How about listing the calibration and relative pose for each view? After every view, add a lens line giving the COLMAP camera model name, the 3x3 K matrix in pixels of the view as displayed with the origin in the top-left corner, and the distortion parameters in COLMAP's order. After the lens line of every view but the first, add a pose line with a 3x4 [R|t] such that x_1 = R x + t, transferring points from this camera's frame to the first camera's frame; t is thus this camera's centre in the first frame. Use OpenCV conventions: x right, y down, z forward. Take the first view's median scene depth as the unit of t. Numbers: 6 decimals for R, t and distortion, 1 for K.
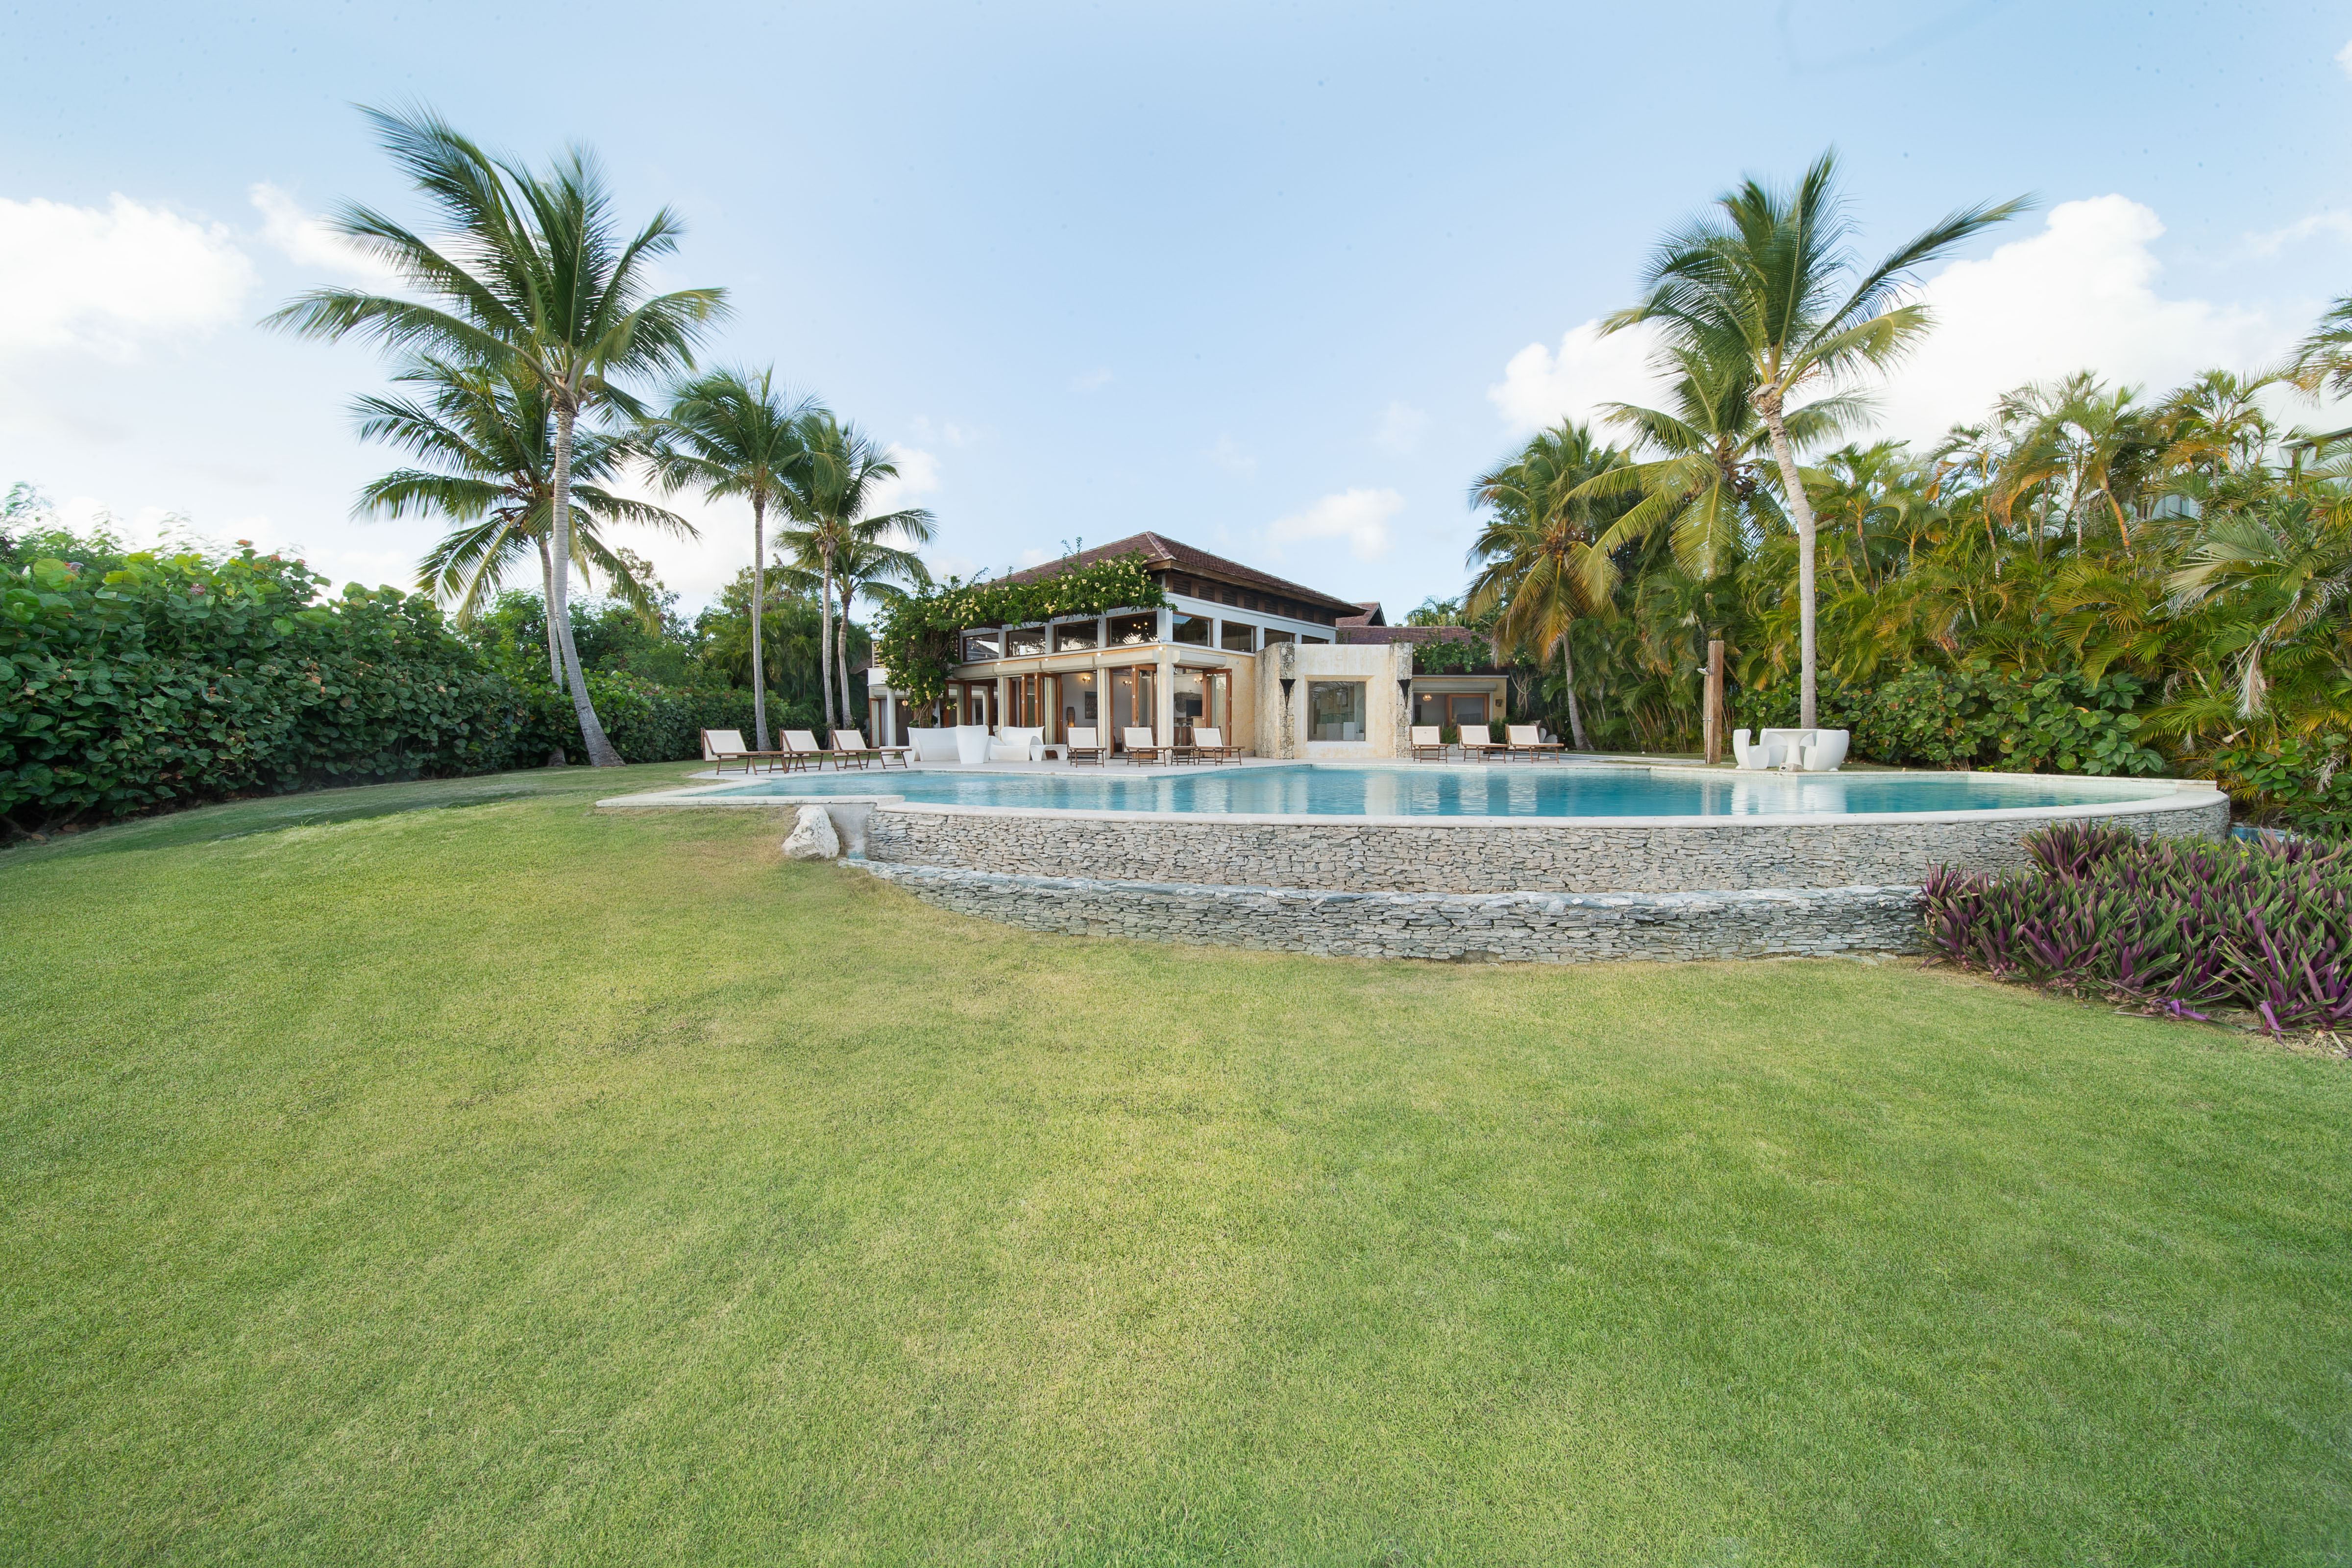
lens RADIAL K [[834.8, 0, 1174.3], [0, 834.8, 769.1], [0, 0, 1]] dist [-0.001042, -0.000242]
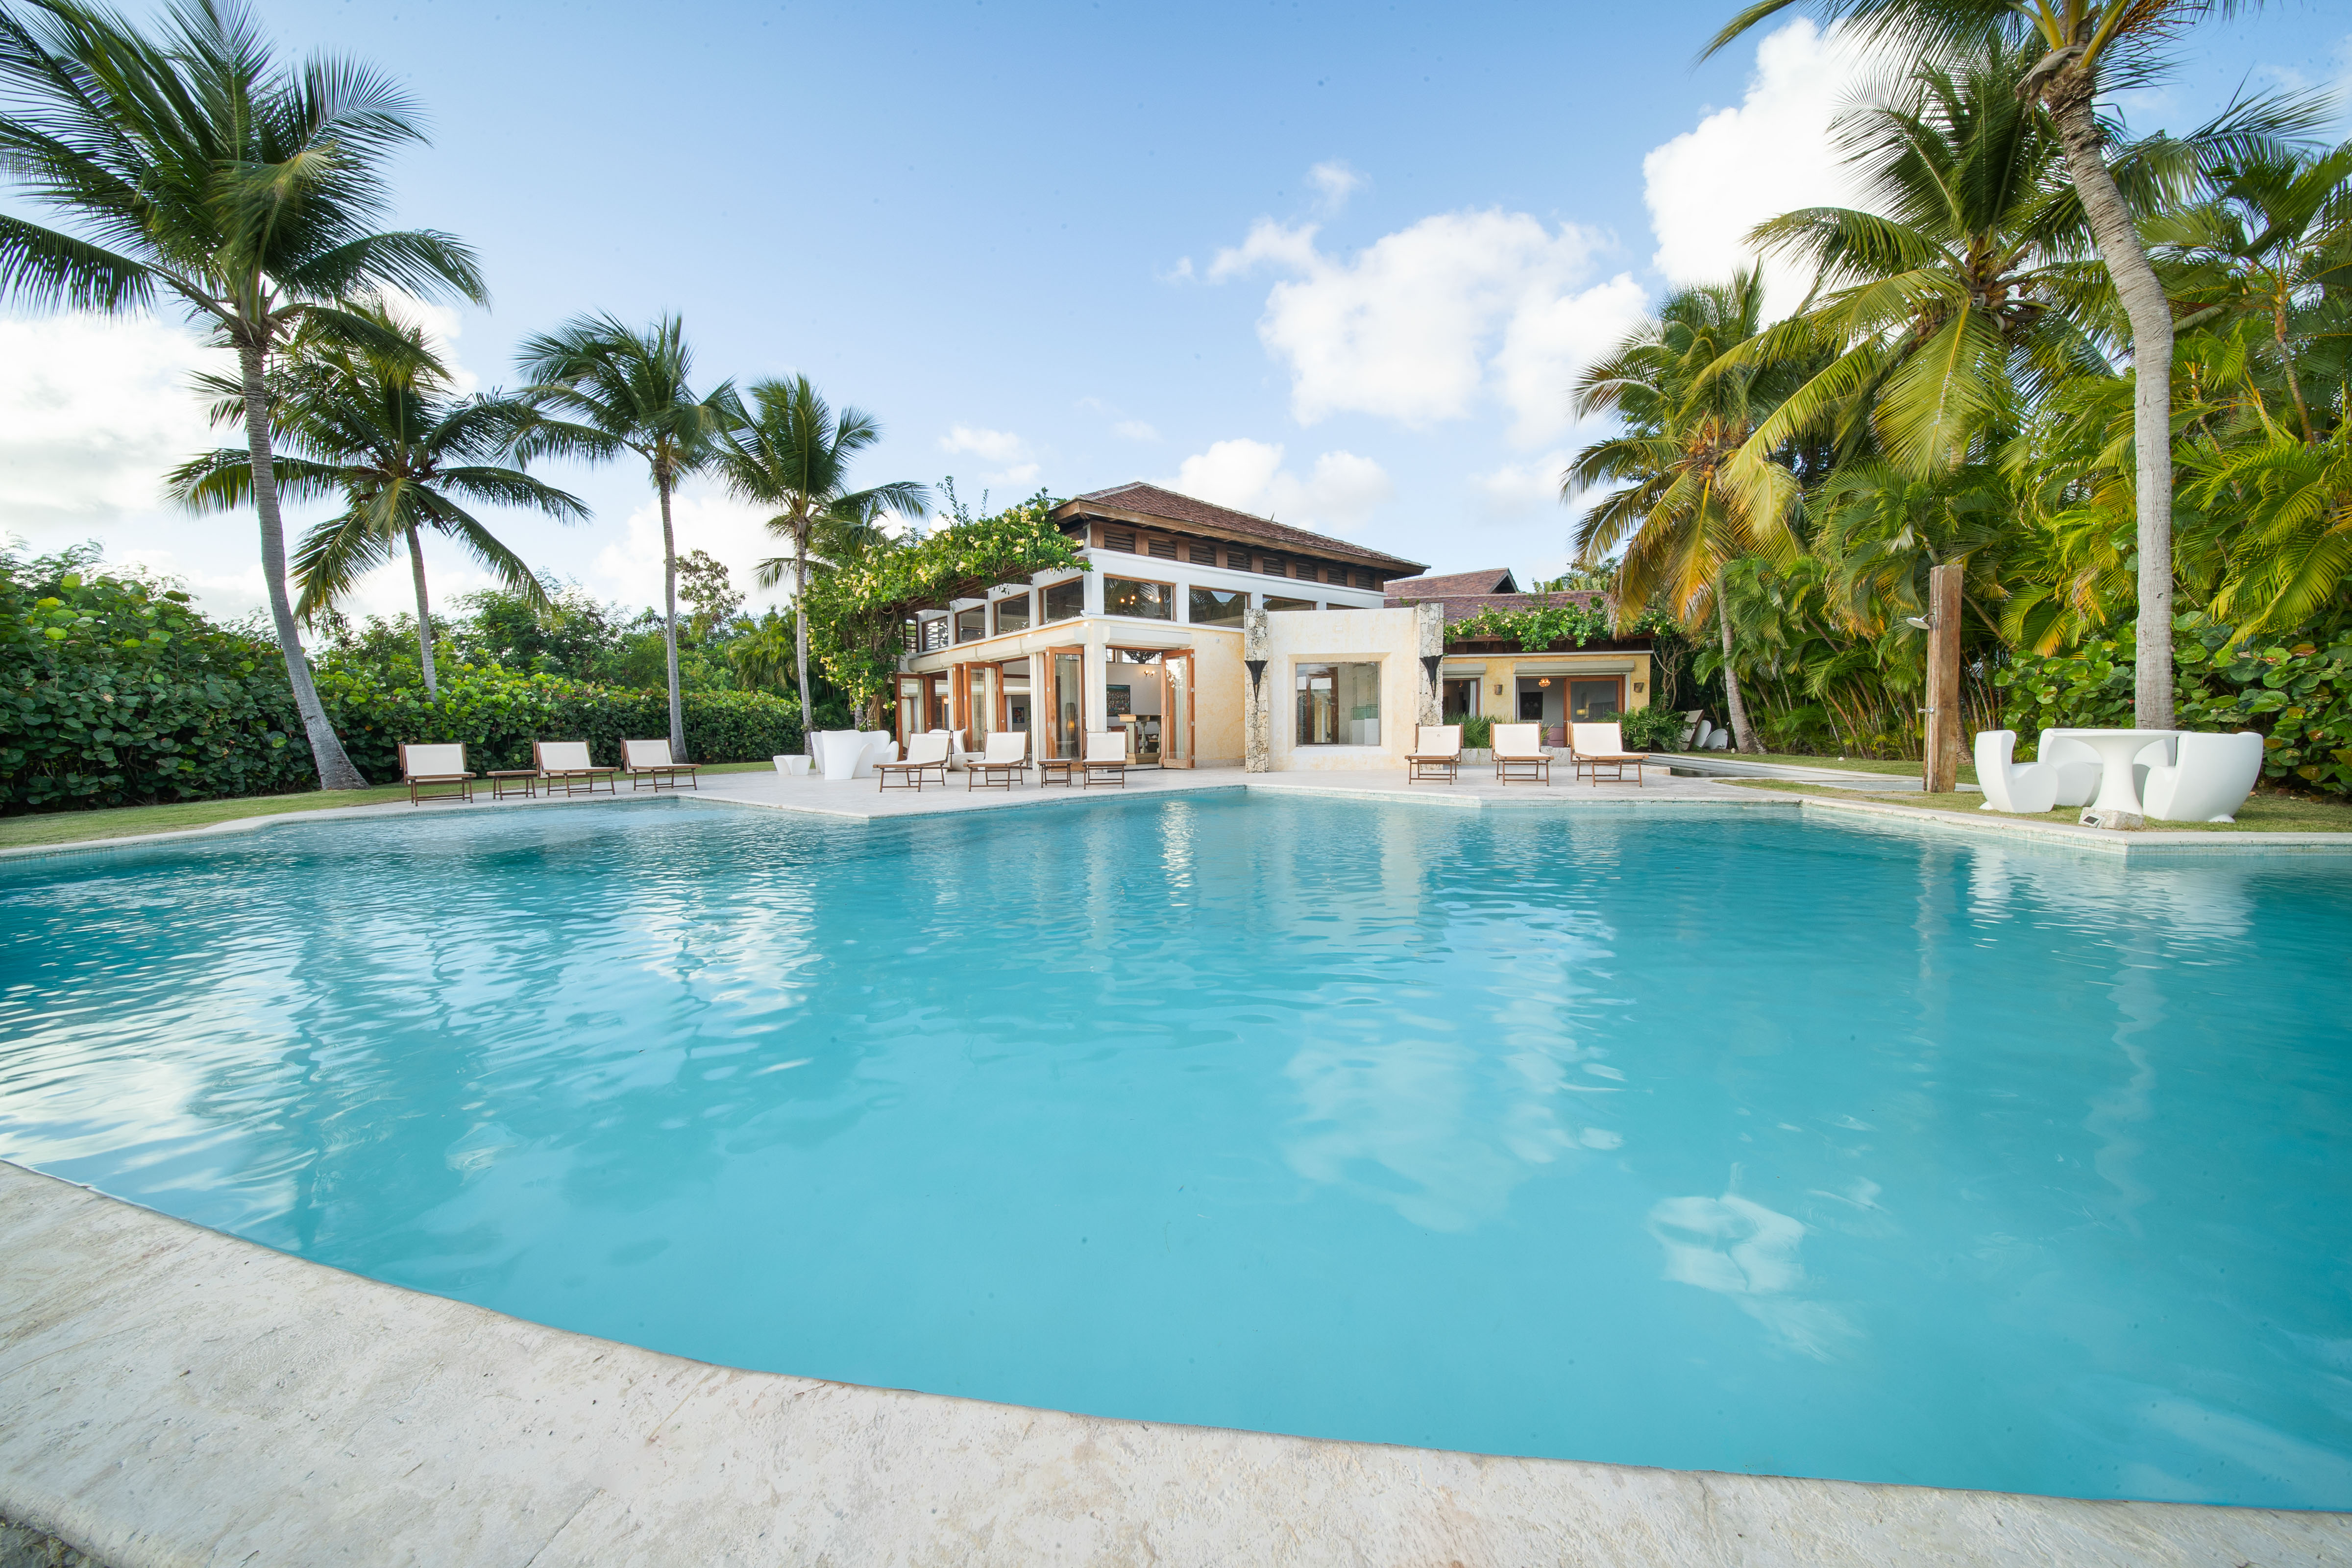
lens RADIAL K [[834.8, 0, 1174.3], [0, 834.8, 769.1], [0, 0, 1]] dist [-0.001042, -0.000242]
pose [[0.978895, -0.000454, -0.204361, 0.218904], [0.002248, 0.999961, 0.008543, -0.022276], [0.204350, -0.008822, 0.978858, 0.297599]]
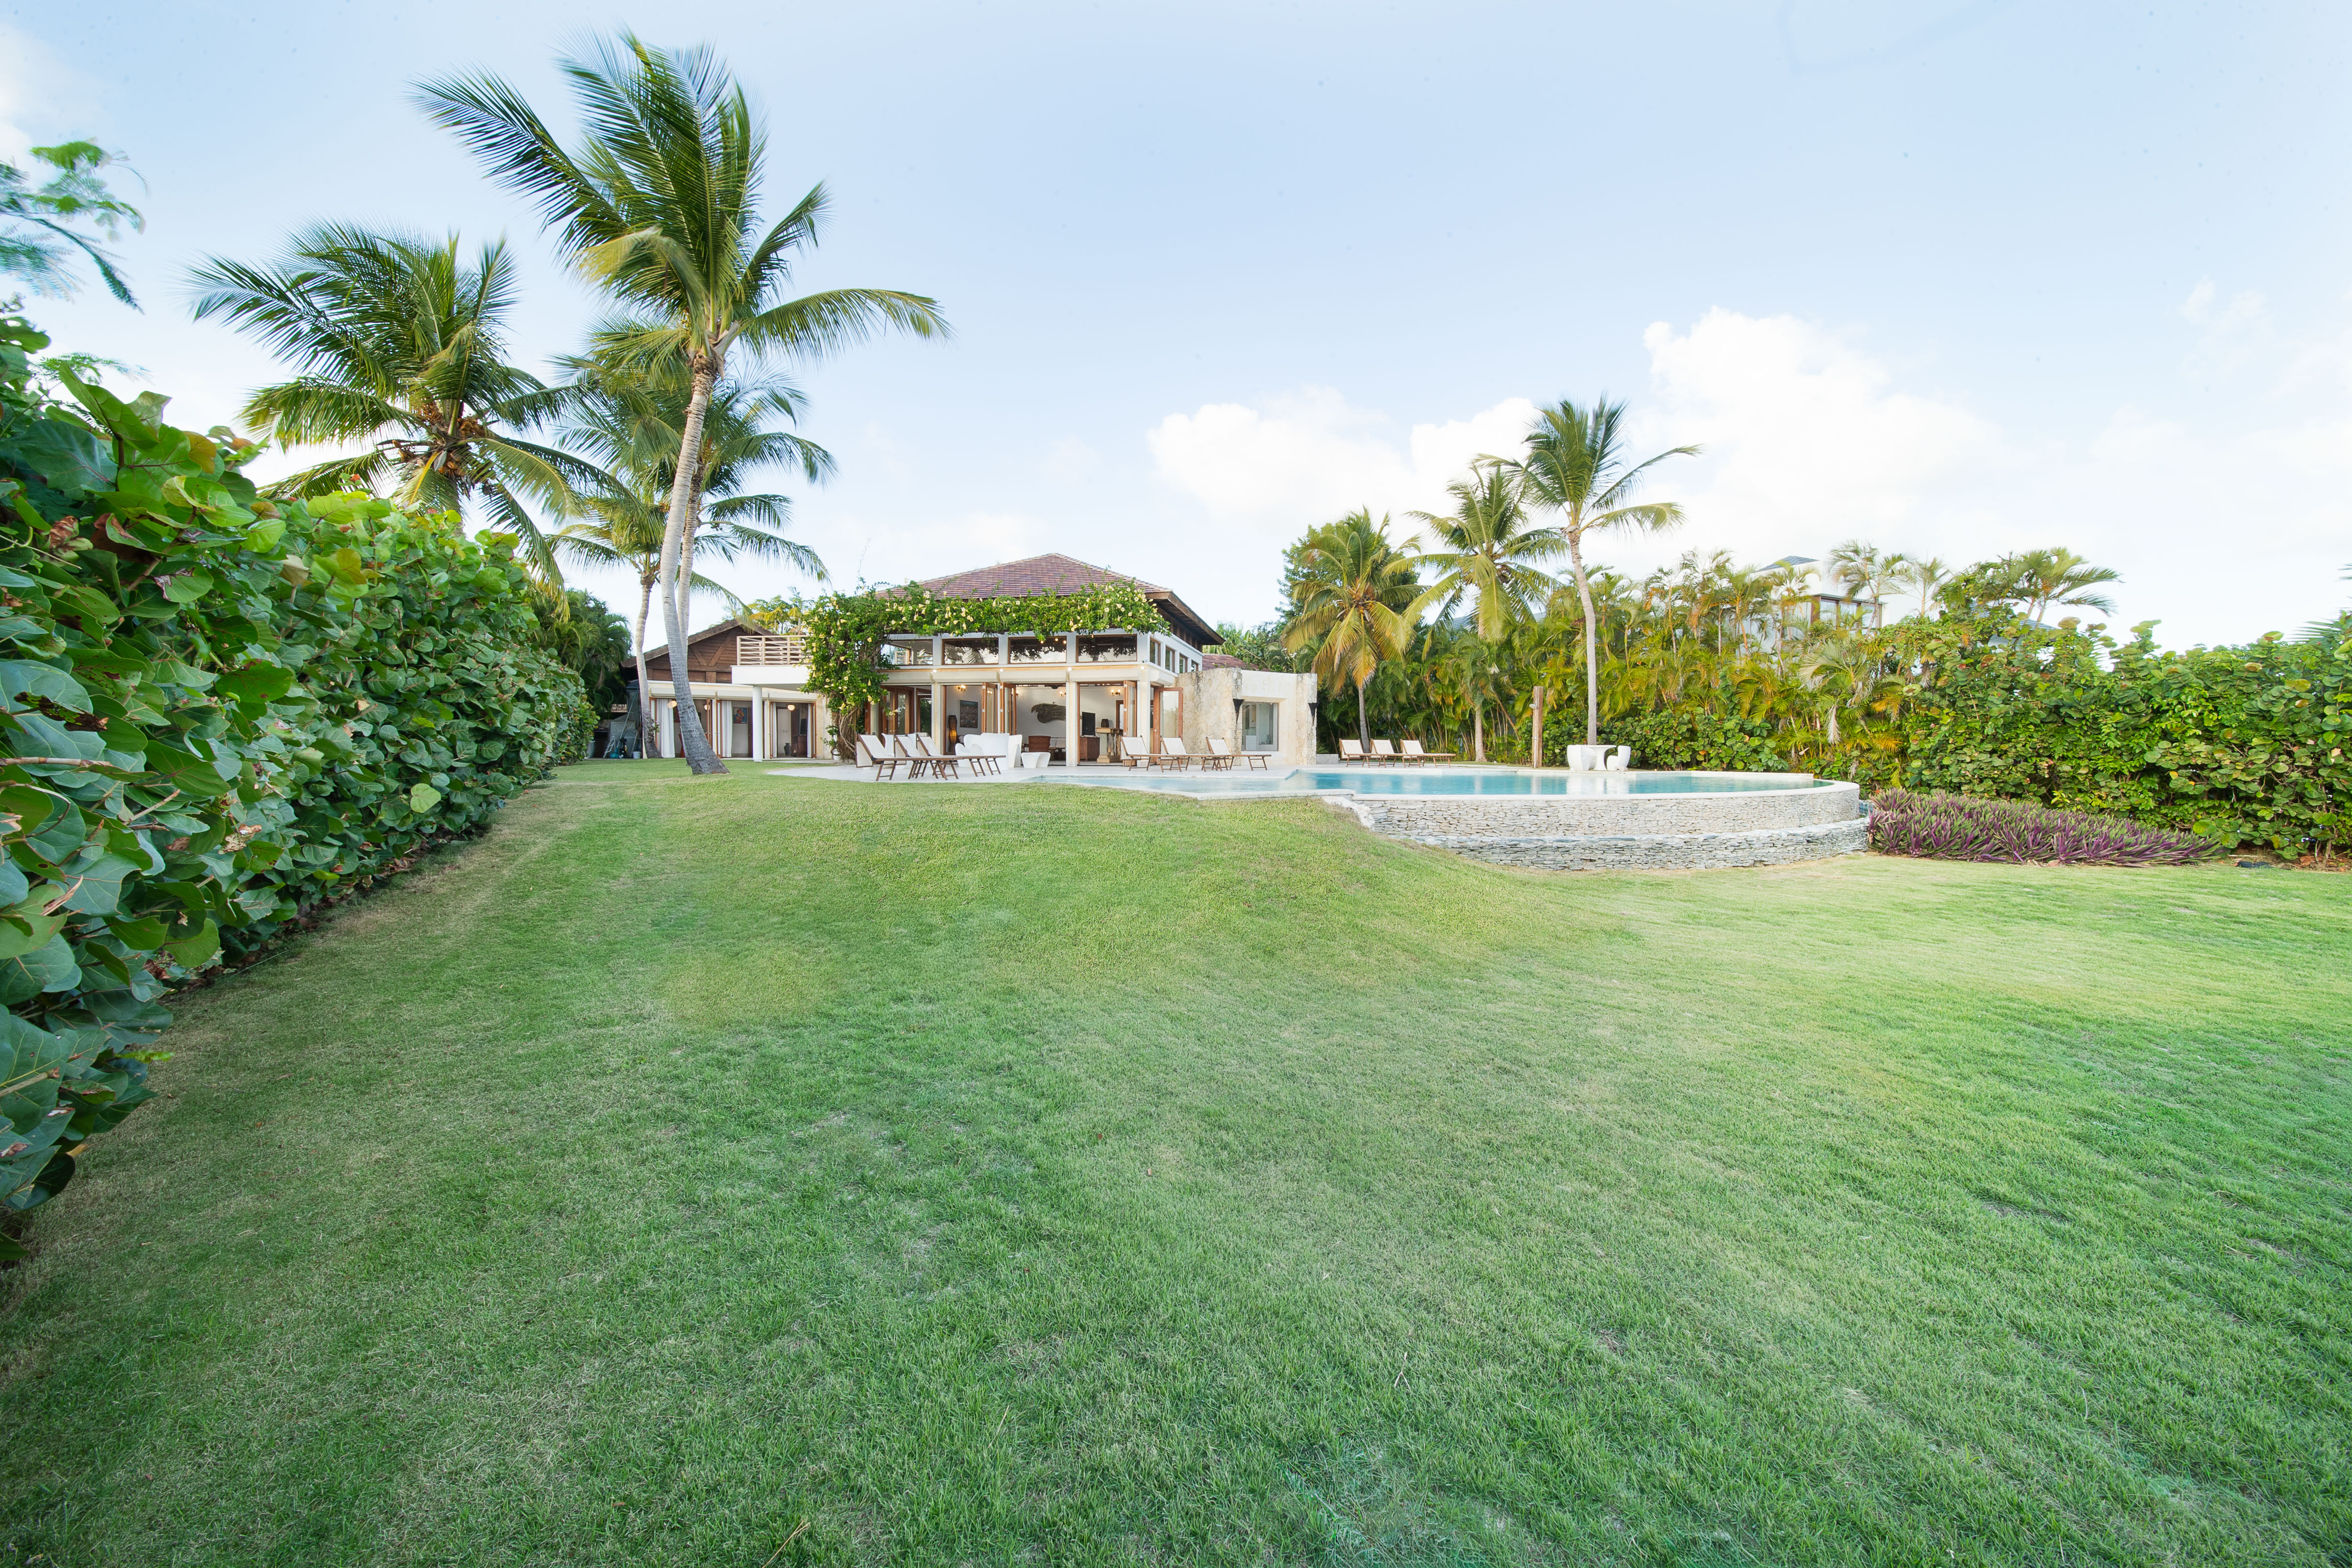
lens RADIAL K [[834.8, 0, 1174.3], [0, 834.8, 769.1], [0, 0, 1]] dist [-0.001042, -0.000242]
pose [[0.880145, -0.002353, 0.474699, -0.536019], [0.008331, 0.999910, -0.010490, 0.005532], [-0.474631, 0.013187, 0.880086, -0.013335]]
